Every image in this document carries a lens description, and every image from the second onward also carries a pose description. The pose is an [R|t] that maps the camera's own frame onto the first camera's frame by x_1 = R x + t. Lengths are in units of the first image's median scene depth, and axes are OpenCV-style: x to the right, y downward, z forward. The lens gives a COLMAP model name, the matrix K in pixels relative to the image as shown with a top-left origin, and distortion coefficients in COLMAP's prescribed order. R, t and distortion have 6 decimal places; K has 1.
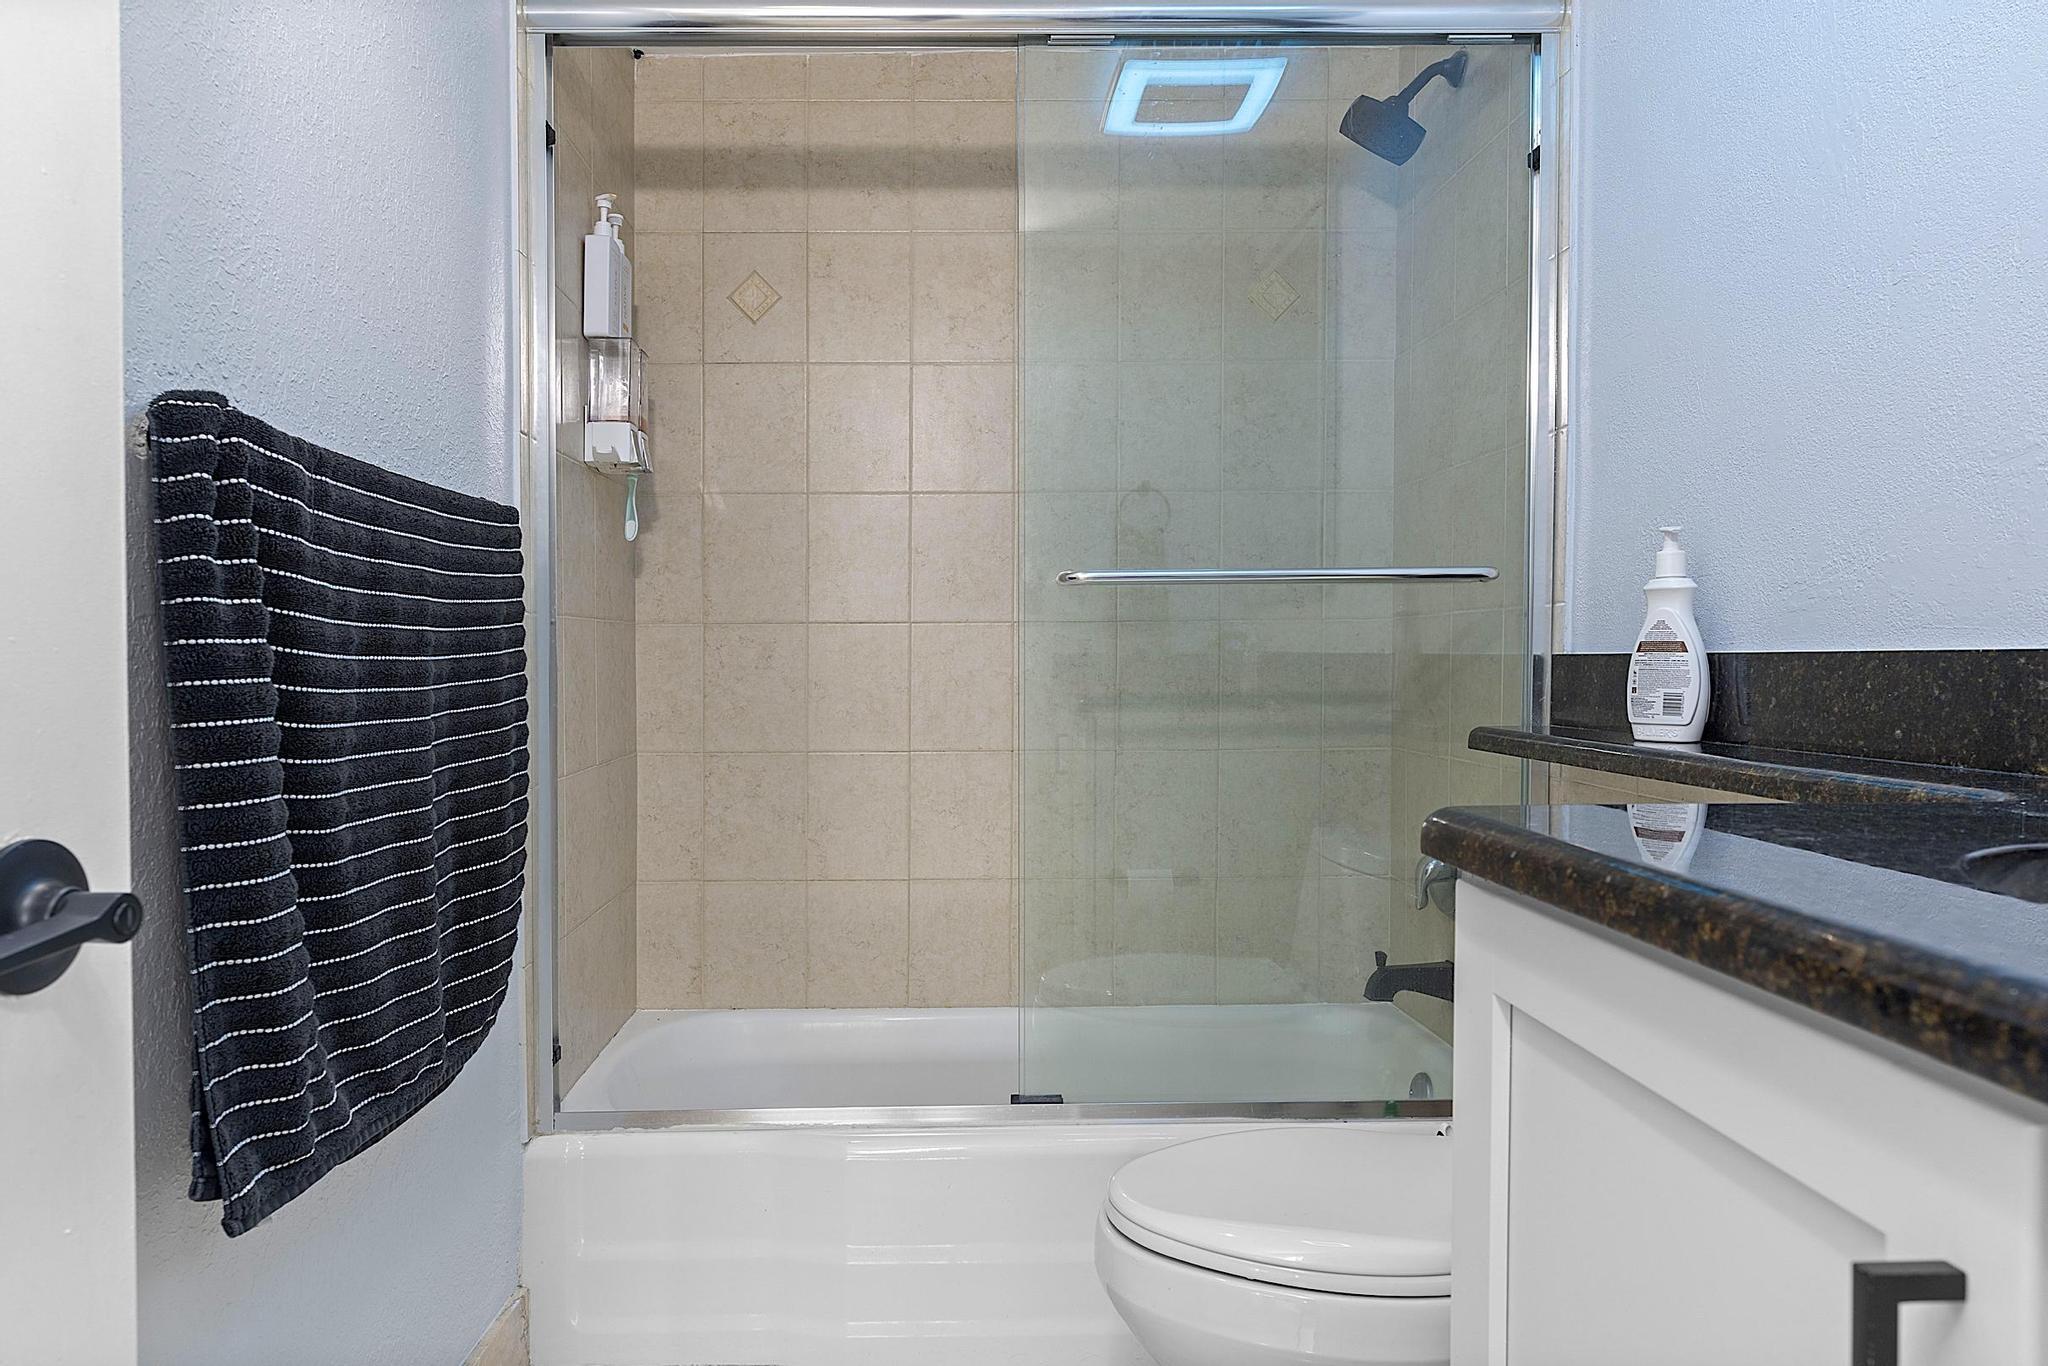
lens RADIAL K [[1261.2, 0, 1024.8], [0, 1261.2, 696.4], [0, 0, 1]] dist [-0.001352, 0.000960]
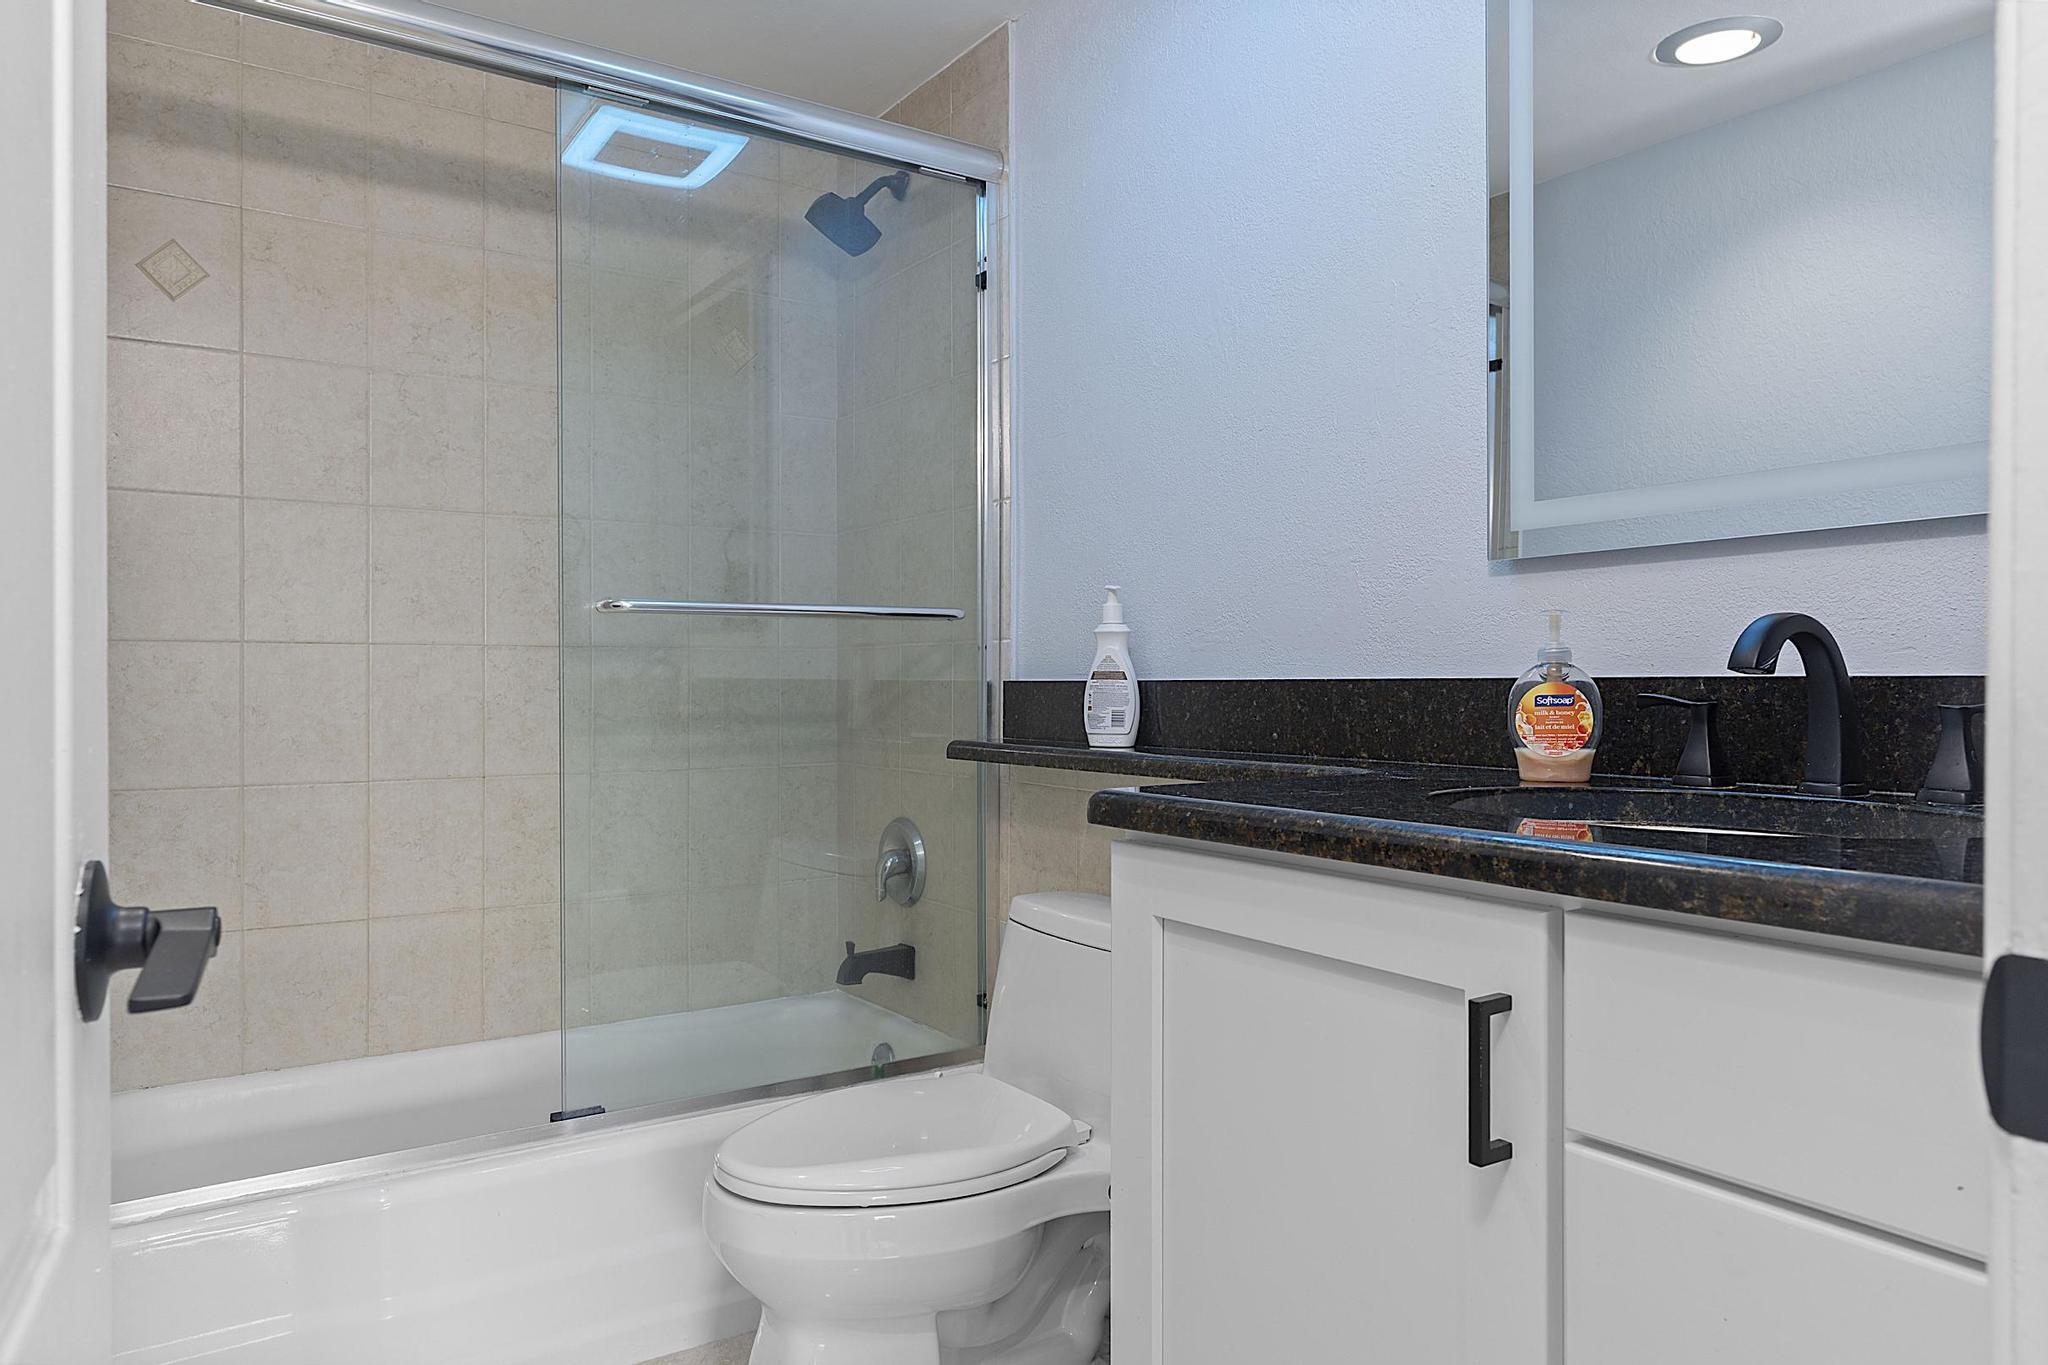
lens RADIAL K [[1261.2, 0, 1024.8], [0, 1261.2, 695.9], [0, 0, 1]] dist [-0.001352, 0.000960]
pose [[0.849590, -0.001151, 0.527443, -0.202020], [0.012278, 0.999770, -0.017596, 0.003278], [-0.527301, 0.021425, 0.849408, -0.060395]]
